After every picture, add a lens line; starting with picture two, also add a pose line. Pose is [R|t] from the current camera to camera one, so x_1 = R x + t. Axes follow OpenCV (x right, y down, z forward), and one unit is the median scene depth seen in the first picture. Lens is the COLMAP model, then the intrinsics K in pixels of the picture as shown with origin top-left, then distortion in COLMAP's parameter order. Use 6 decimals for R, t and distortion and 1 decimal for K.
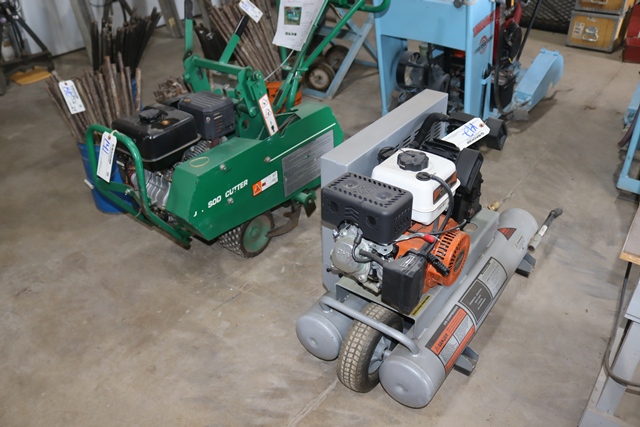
lens RADIAL K [[542.1, 0, 320.0], [0, 542.1, 213.5], [0, 0, 1]] dist [-0.148121, 0.119516]
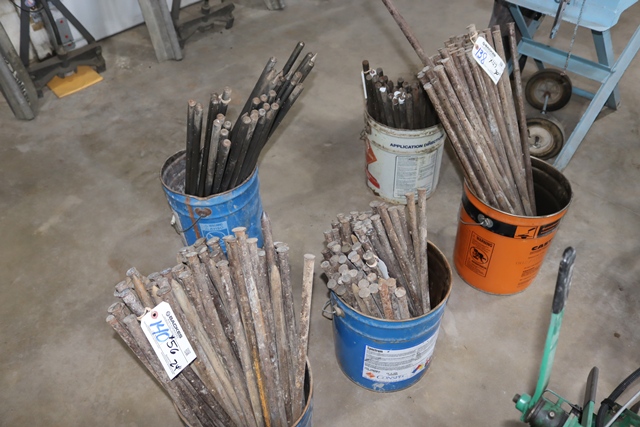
lens RADIAL K [[542.1, 0, 320.0], [0, 542.1, 213.5], [0, 0, 1]] dist [-0.148121, 0.119516]
pose [[0.996057, 0.057045, -0.067943, -0.240099], [-0.045276, 0.985479, 0.163649, -0.301865], [0.076291, -0.159927, 0.984176, 0.438614]]
